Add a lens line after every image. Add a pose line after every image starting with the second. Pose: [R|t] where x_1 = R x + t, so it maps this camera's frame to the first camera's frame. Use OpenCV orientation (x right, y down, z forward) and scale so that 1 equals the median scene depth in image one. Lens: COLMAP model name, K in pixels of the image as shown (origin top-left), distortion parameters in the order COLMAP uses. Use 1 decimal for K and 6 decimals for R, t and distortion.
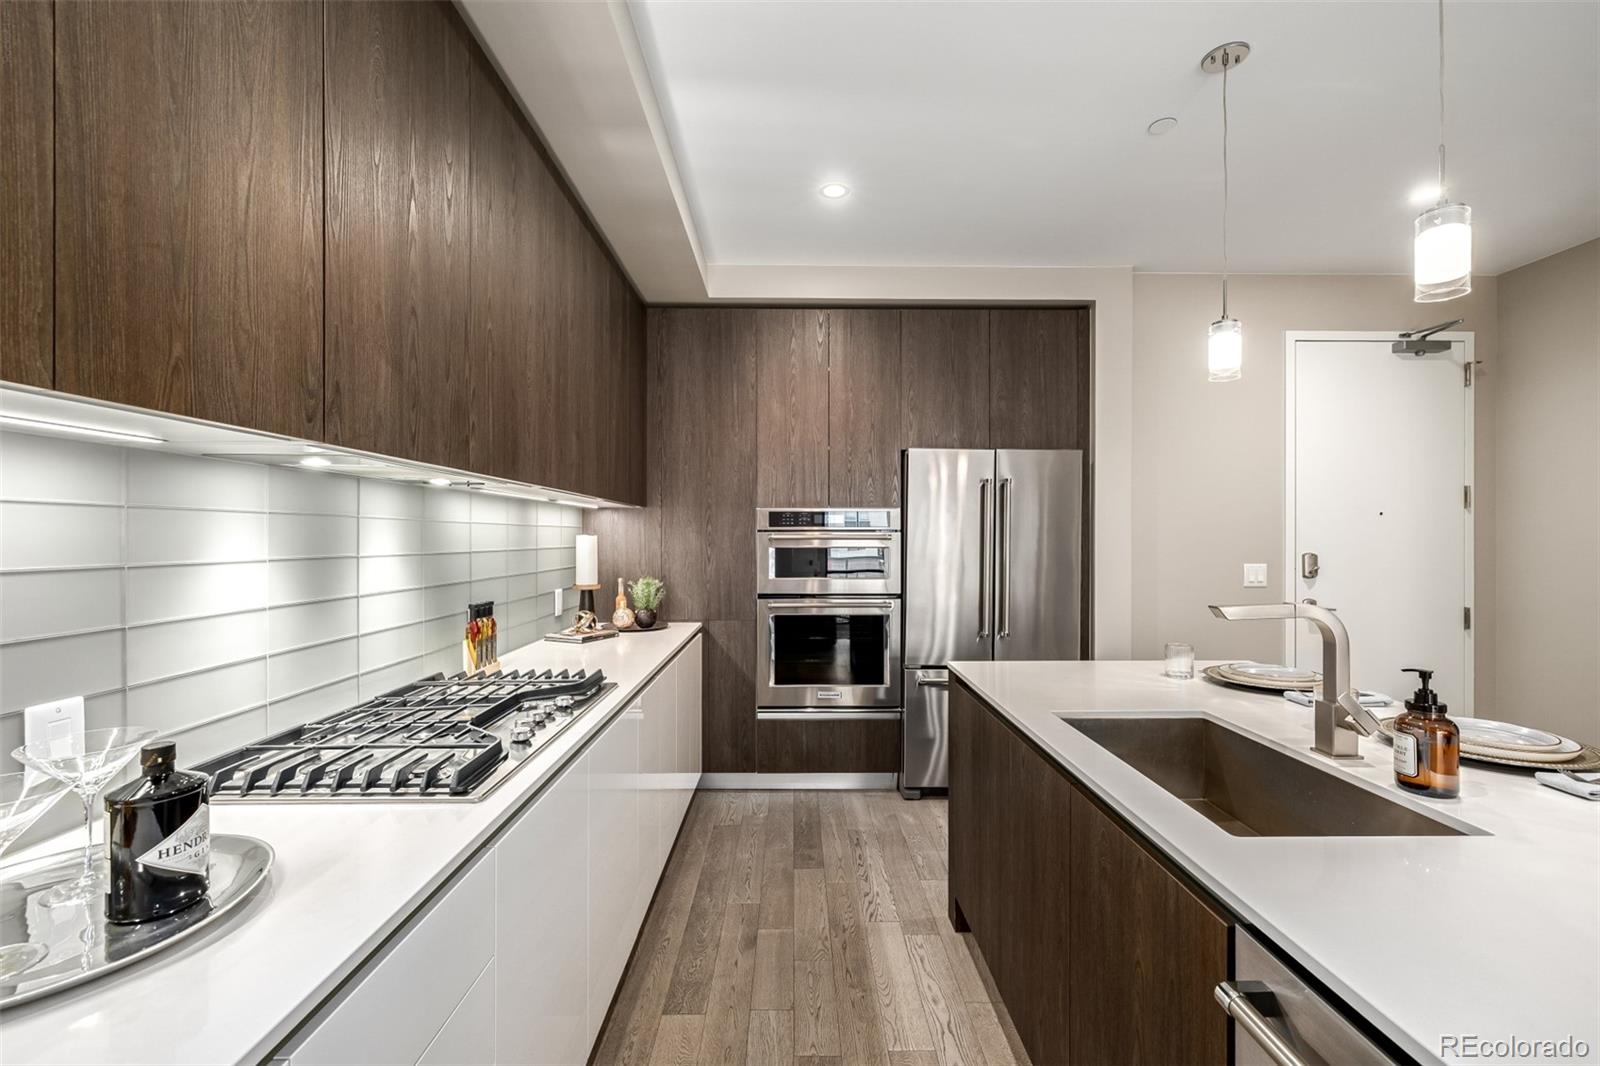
lens RADIAL K [[675.0, 0, 803.2], [0, 675.0, 534.5], [0, 0, 1]] dist [0.000540, 0.000057]
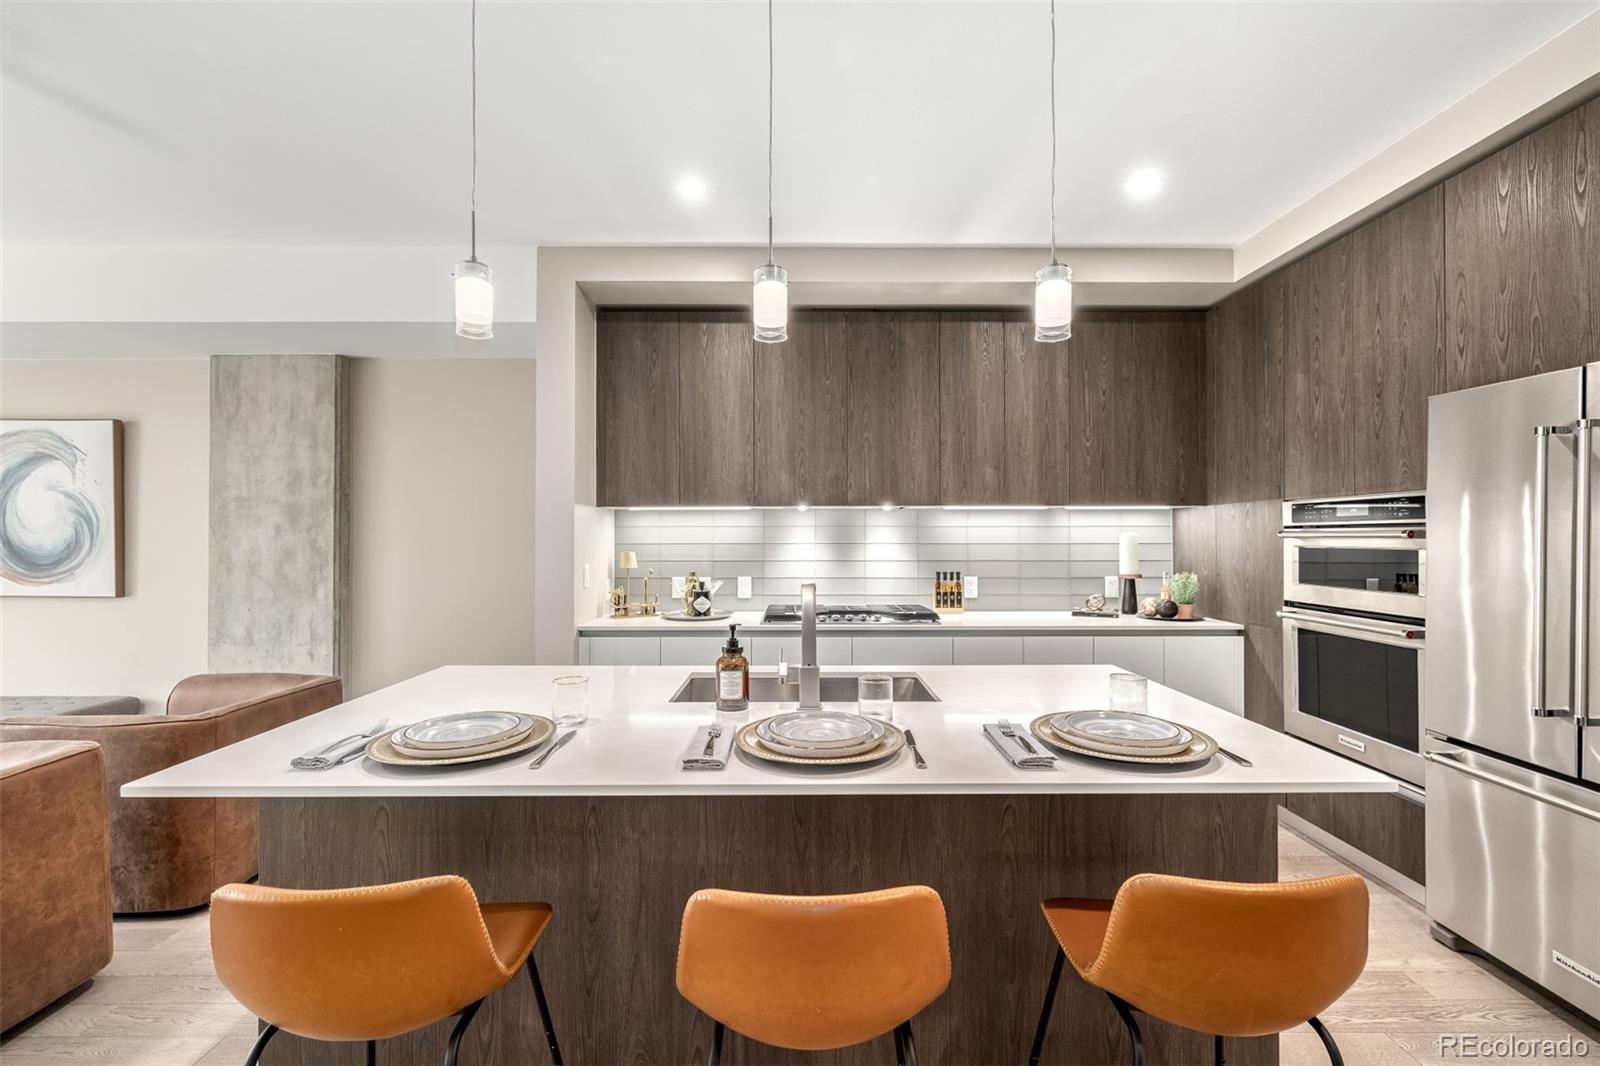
lens RADIAL K [[675.0, 0, 801.0], [0, 675.0, 532.0], [0, 0, 1]] dist [0.000540, 0.000057]
pose [[-0.011282, -0.006376, -0.999916, 0.813387], [0.004106, 0.999971, -0.006423, 0.003821], [0.999928, -0.004178, -0.011256, 0.399830]]
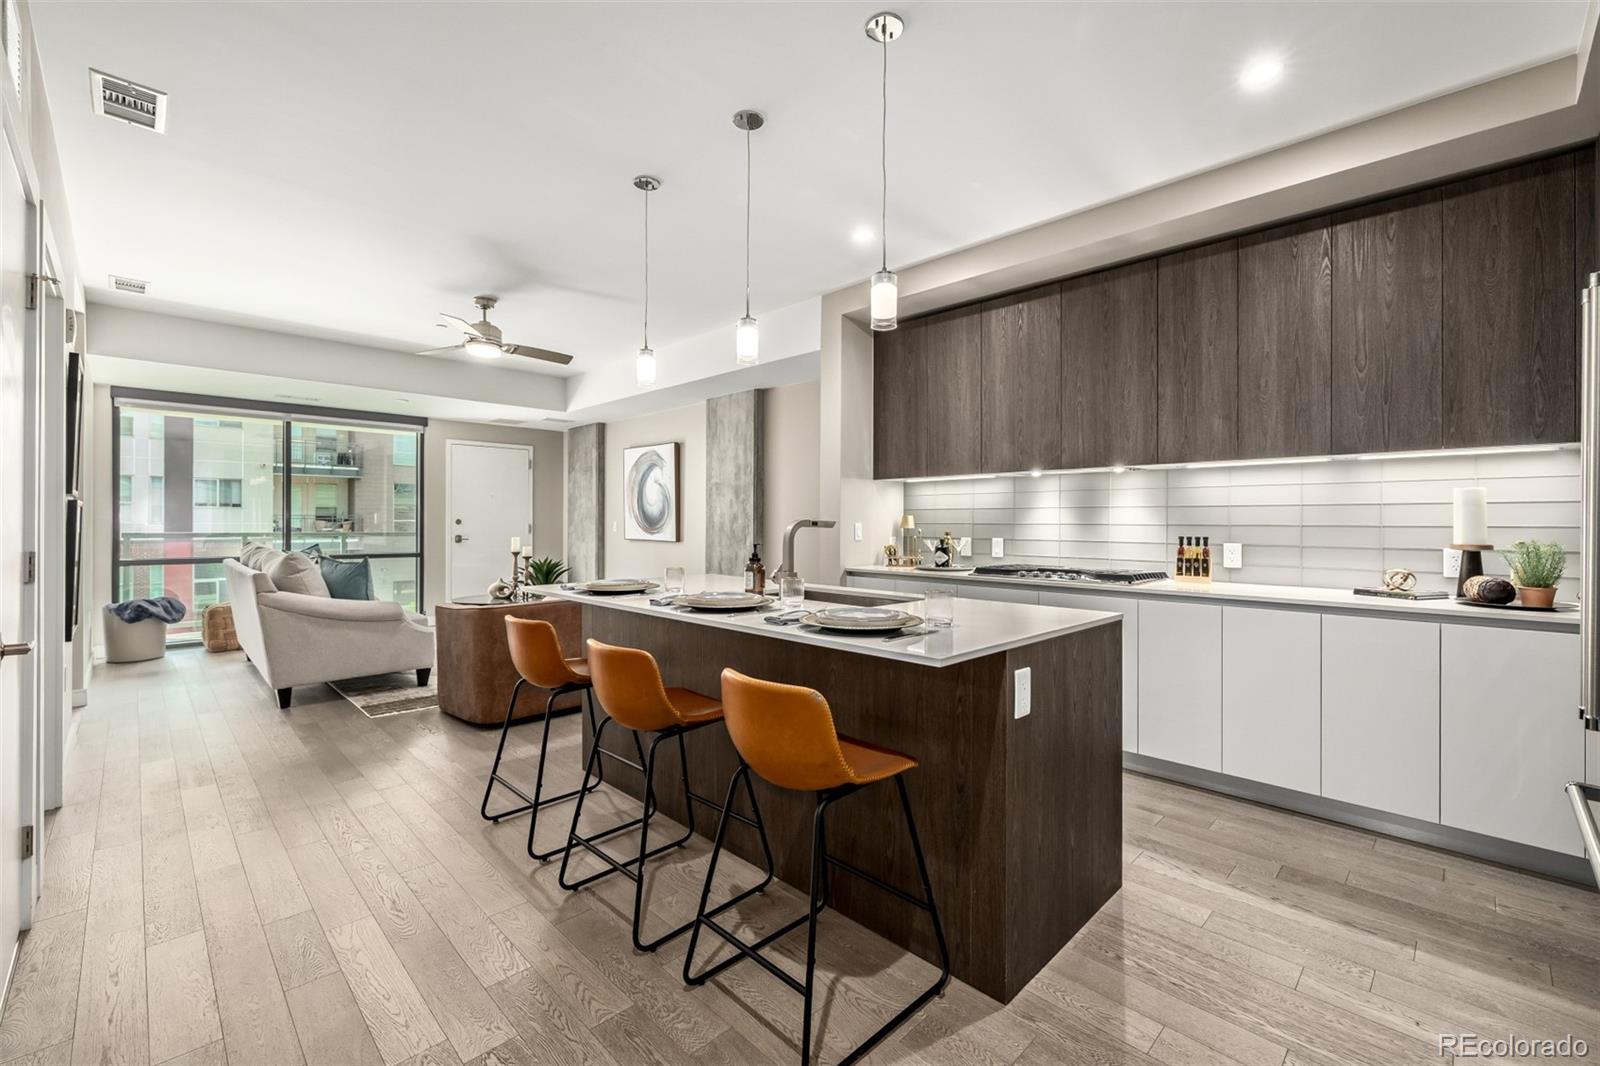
lens RADIAL K [[675.0, 0, 801.6], [0, 675.0, 522.2], [0, 0, 1]] dist [0.000540, 0.000057]
pose [[-0.719986, -0.003943, -0.693977, 0.823712], [-0.003187, 0.999992, -0.002375, 0.045920], [0.693981, 0.000501, -0.719993, 0.950396]]
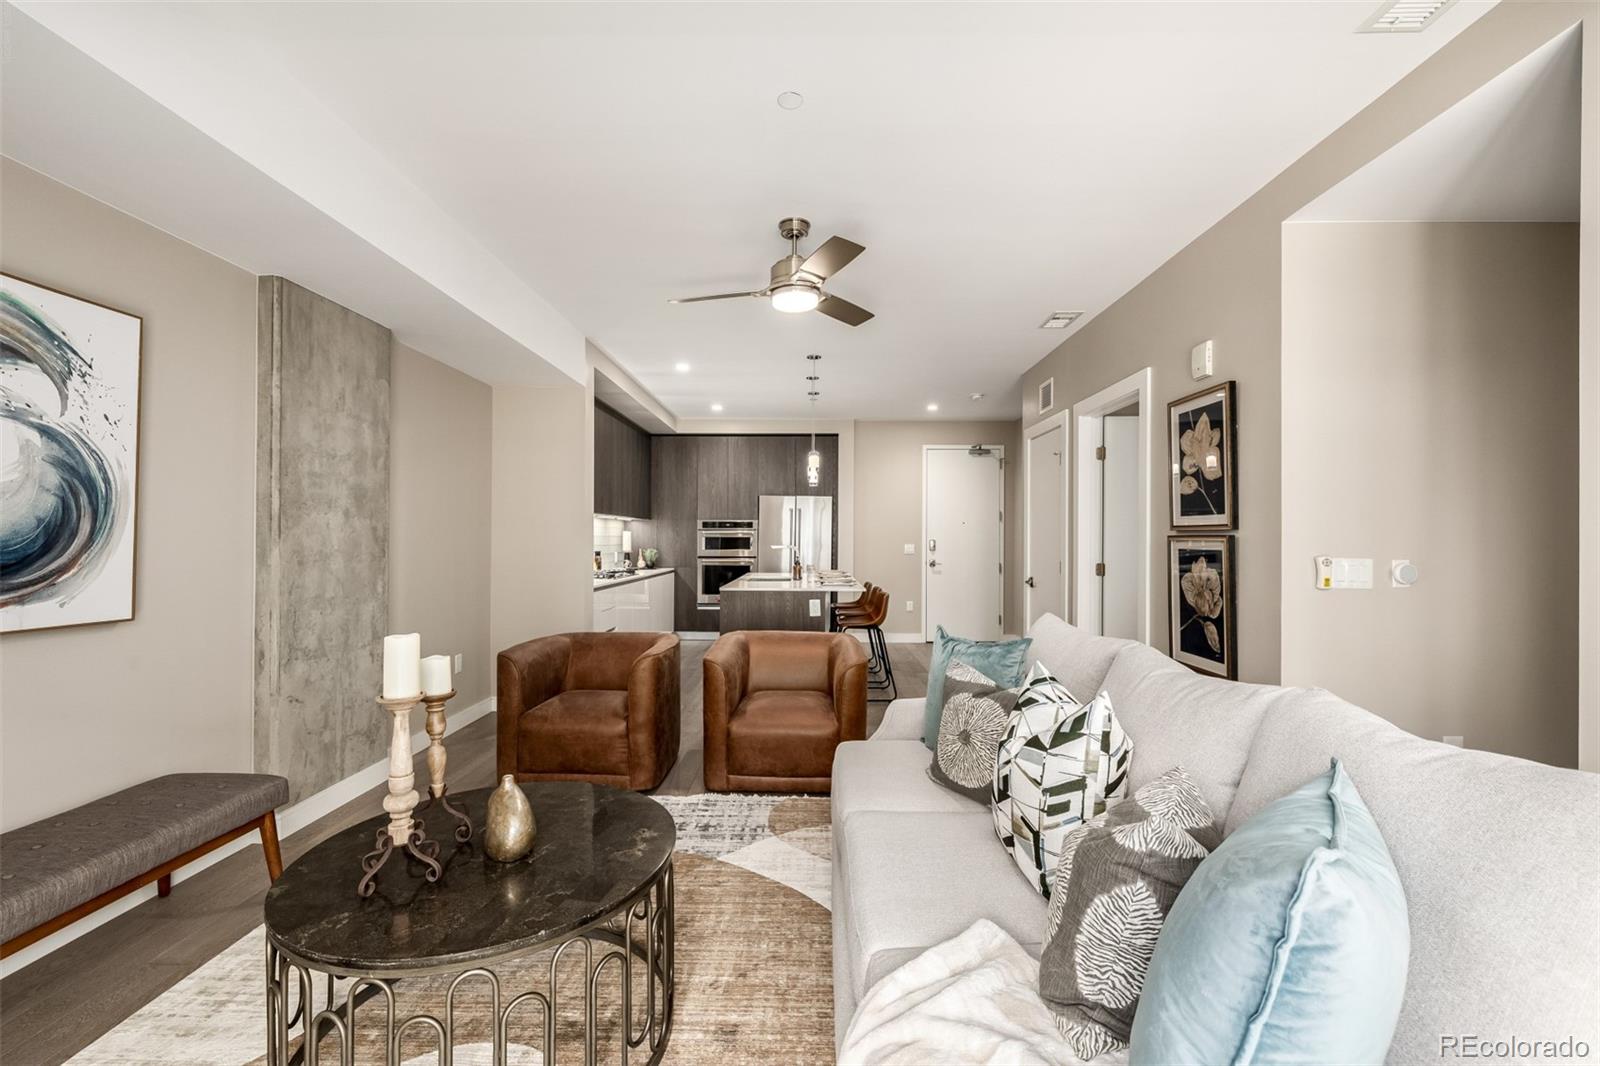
lens RADIAL K [[675.0, 0, 796.8], [0, 675.0, 529.4], [0, 0, 1]] dist [0.000540, 0.000057]
pose [[0.999348, 0.002476, -0.036010, 0.375208], [-0.002857, 0.999940, -0.010536, 0.017802], [0.035981, 0.010632, 0.999296, -1.391781]]
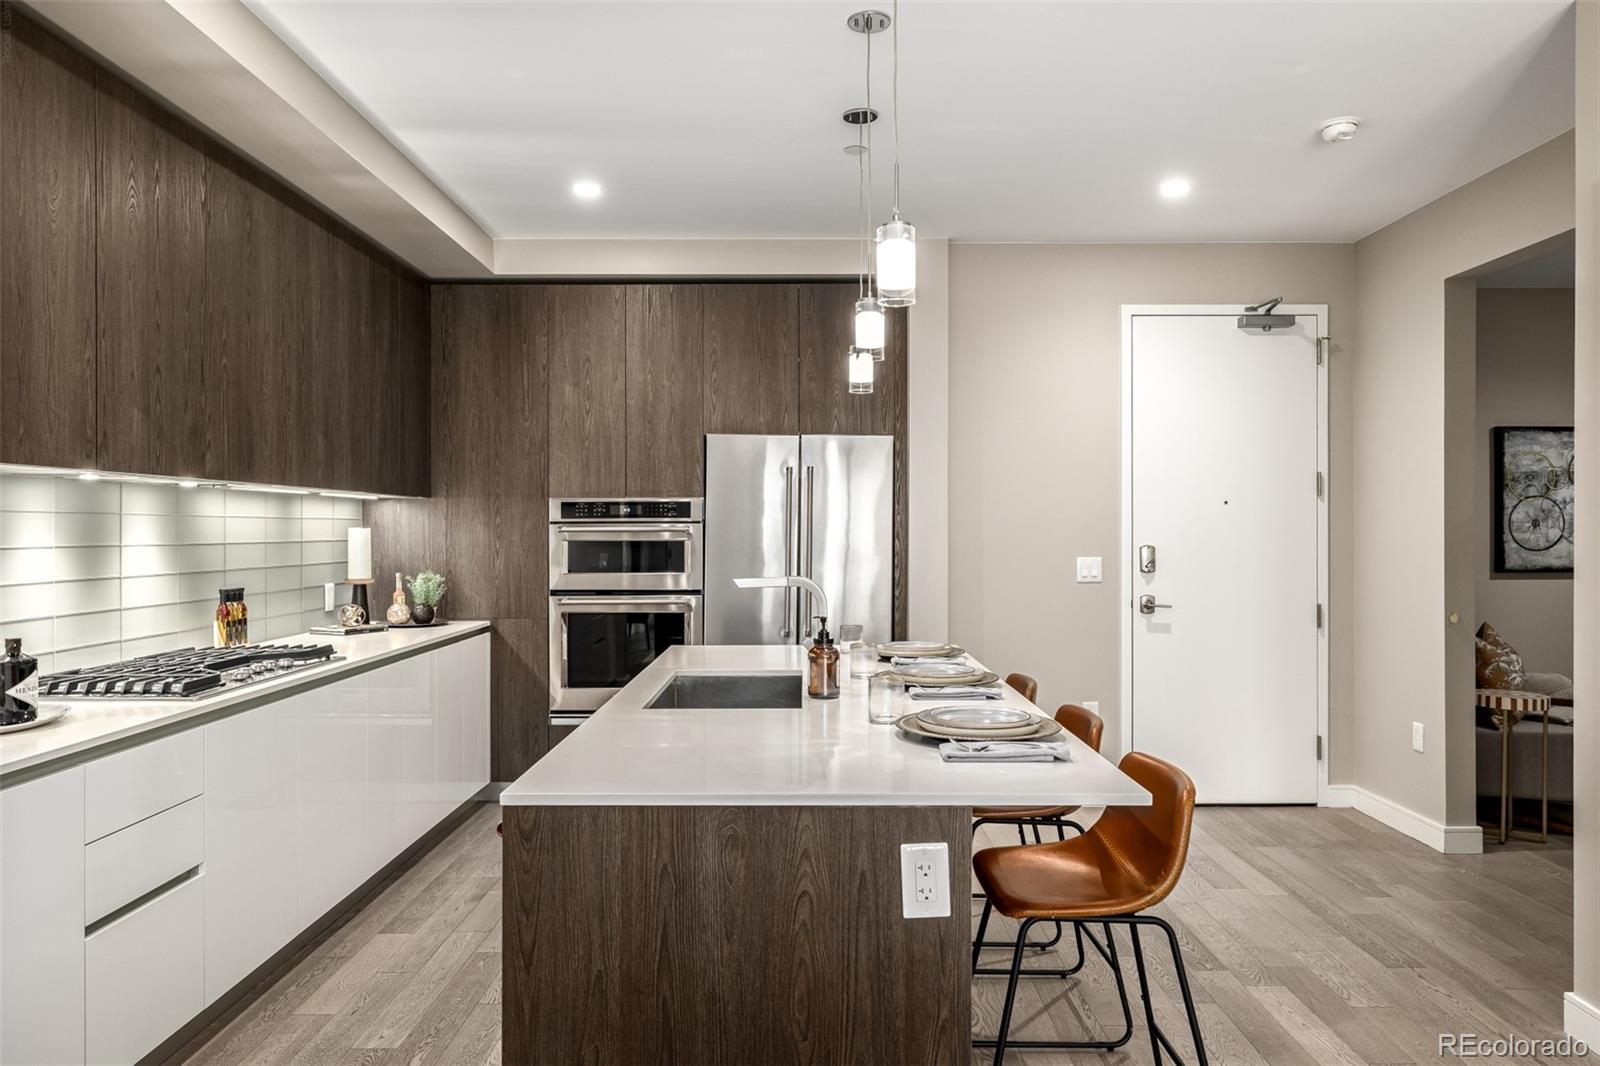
lens RADIAL K [[1052.4, 0, 807.0], [0, 1052.4, 524.1], [0, 0, 1]] dist [0.000545, -0.000965]
pose [[0.999909, -0.002362, -0.013318, 0.312938], [0.002343, 0.999996, -0.001383, -0.000605], [0.013321, 0.001351, 0.999910, -0.457513]]
